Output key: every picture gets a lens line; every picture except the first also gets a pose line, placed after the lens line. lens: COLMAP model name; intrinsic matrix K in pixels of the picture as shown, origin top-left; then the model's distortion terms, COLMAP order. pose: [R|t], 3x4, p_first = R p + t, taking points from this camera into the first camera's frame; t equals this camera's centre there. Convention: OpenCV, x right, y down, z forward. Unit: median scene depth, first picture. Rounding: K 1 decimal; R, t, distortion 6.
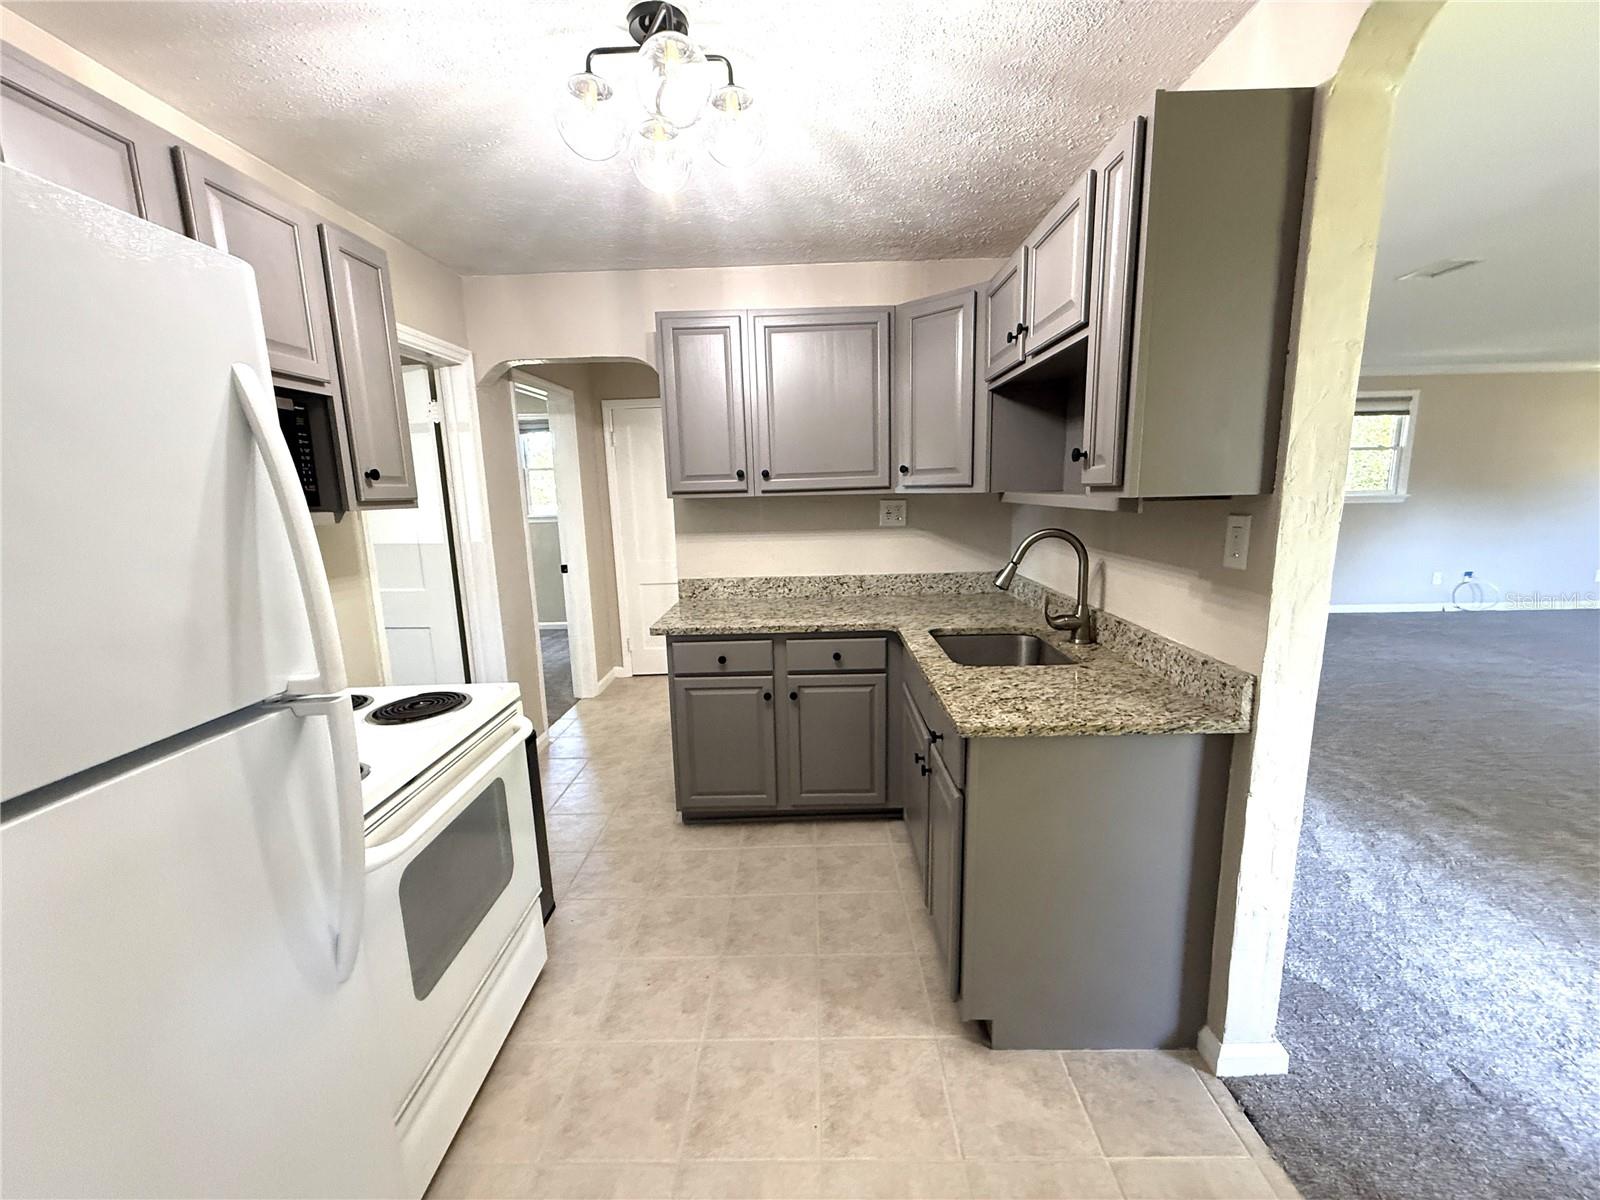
lens RADIAL K [[637.1, 0, 797.0], [0, 637.1, 599.4], [0, 0, 1]] dist [0.000499, 0.000251]
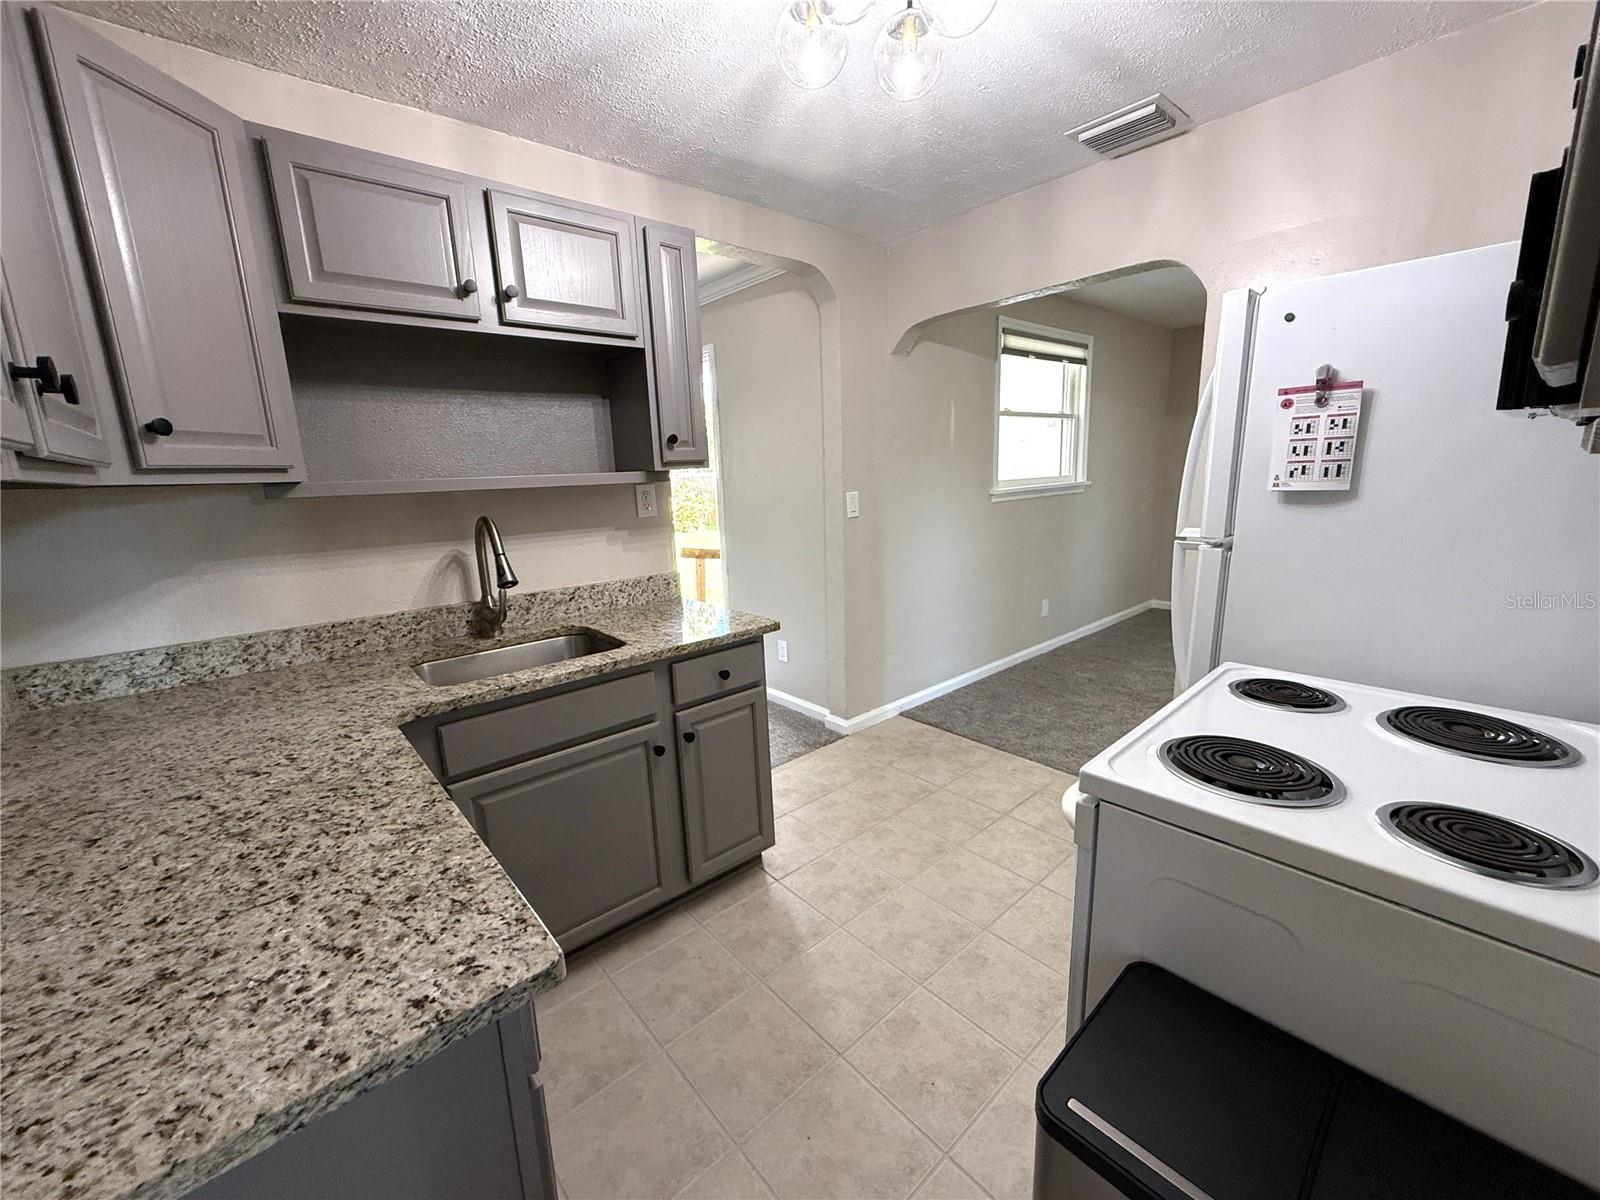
lens RADIAL K [[637.1, 0, 797.0], [0, 637.1, 599.4], [0, 0, 1]] dist [0.000499, 0.000251]
pose [[-0.667615, -0.098094, 0.738016, -0.639822], [0.182553, 0.939452, 0.290008, -0.200725], [-0.721779, 0.328341, -0.609285, 1.406578]]
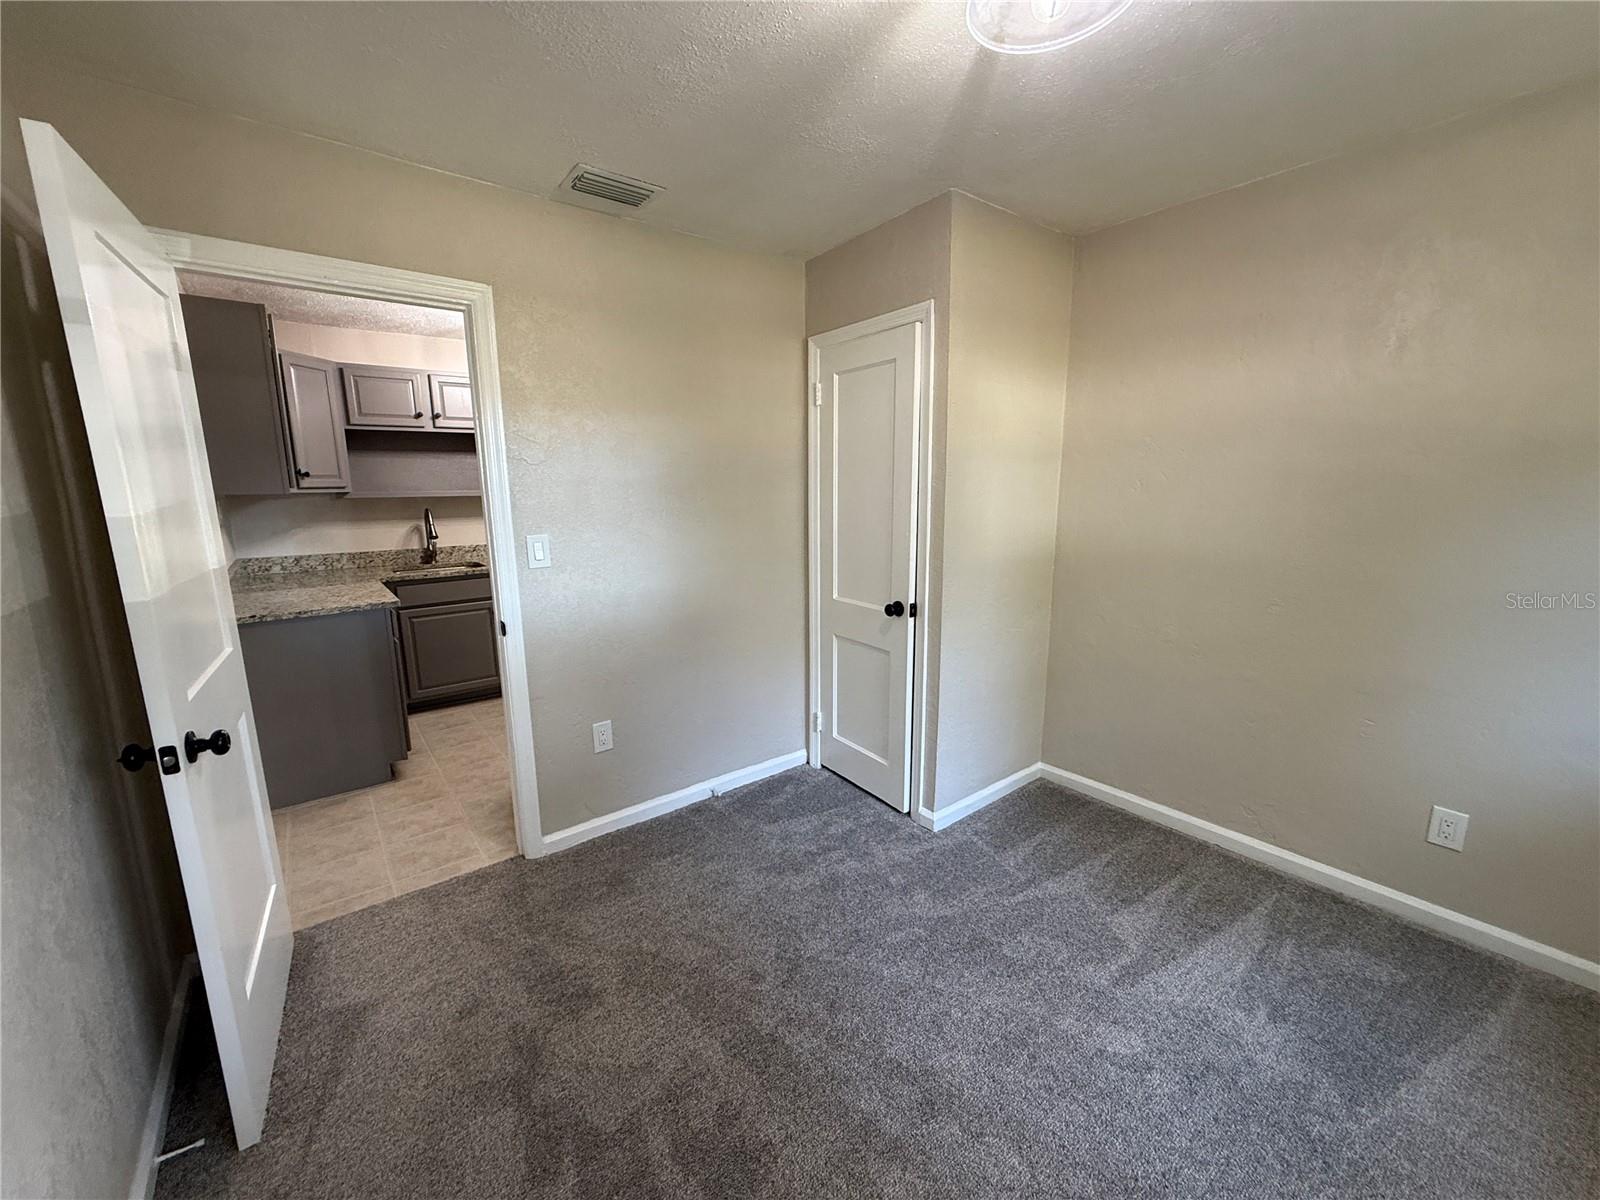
lens RADIAL K [[637.1, 0, 797.0], [0, 637.1, 599.4], [0, 0, 1]] dist [0.000499, 0.000251]
pose [[-0.627707, -0.106916, 0.771073, -2.185729], [0.162035, 0.950882, 0.263756, -0.200251], [-0.761399, 0.290502, -0.579551, 1.516245]]
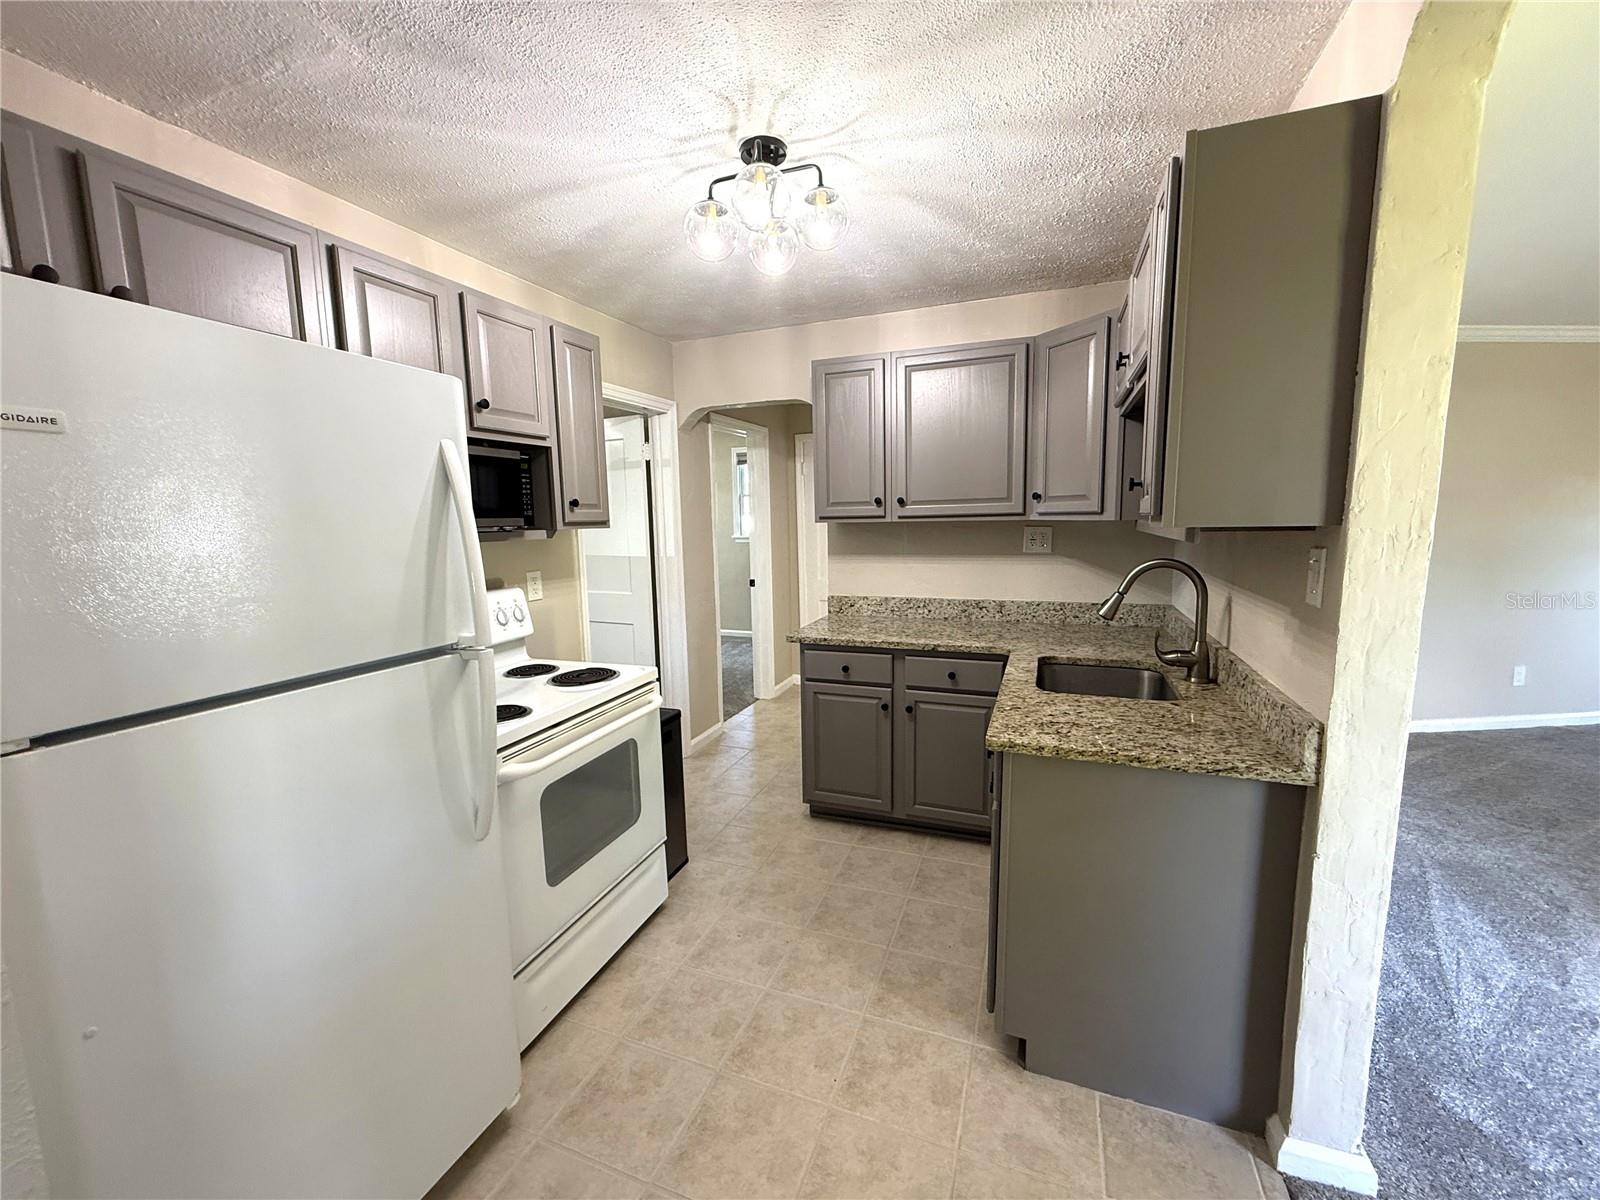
lens RADIAL K [[637.1, 0, 797.0], [0, 637.1, 599.4], [0, 0, 1]] dist [0.000499, 0.000251]
pose [[0.937276, 0.052525, -0.344609, 0.240160], [-0.065078, 0.997568, -0.024951, 0.010505], [0.342460, 0.045812, 0.938415, -0.091118]]
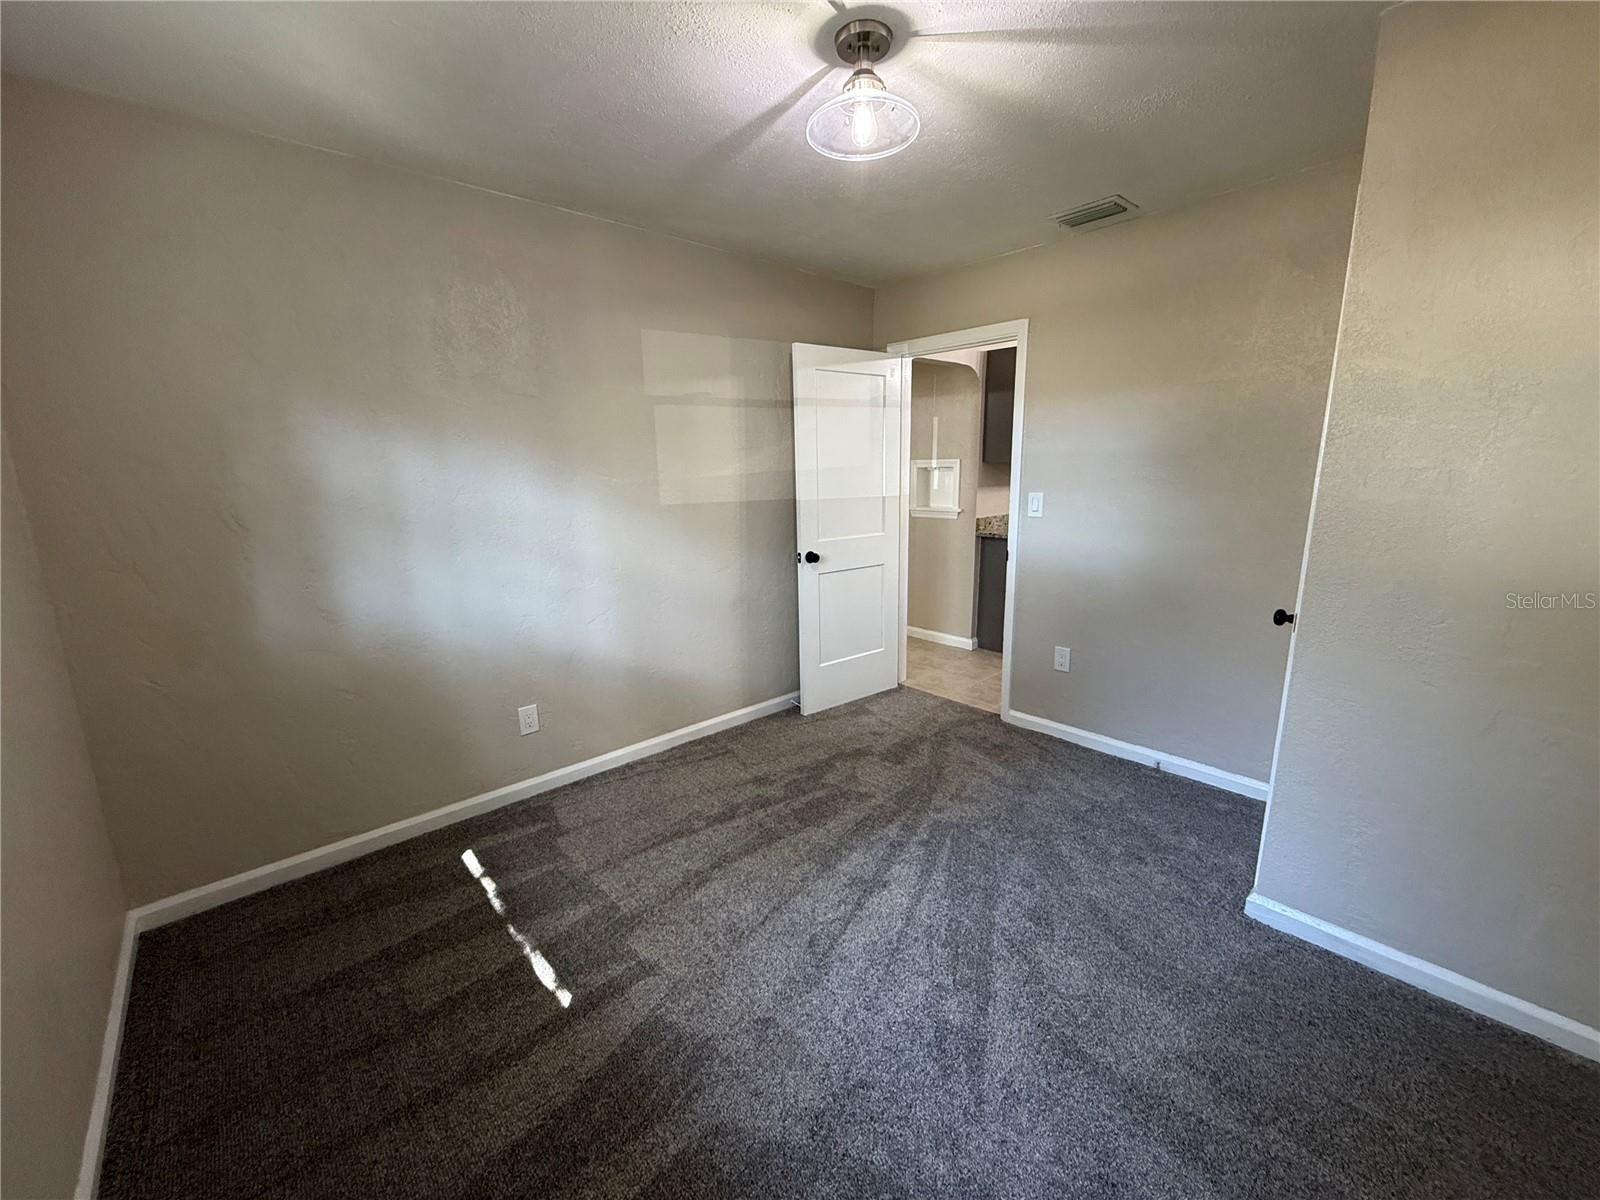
lens RADIAL K [[637.1, 0, 797.0], [0, 637.1, 599.4], [0, 0, 1]] dist [0.000499, 0.000251]
pose [[0.732364, -0.125435, 0.669260, -2.550171], [0.114596, 0.991572, 0.060442, 0.033959], [-0.671201, 0.032429, 0.740566, 0.311083]]
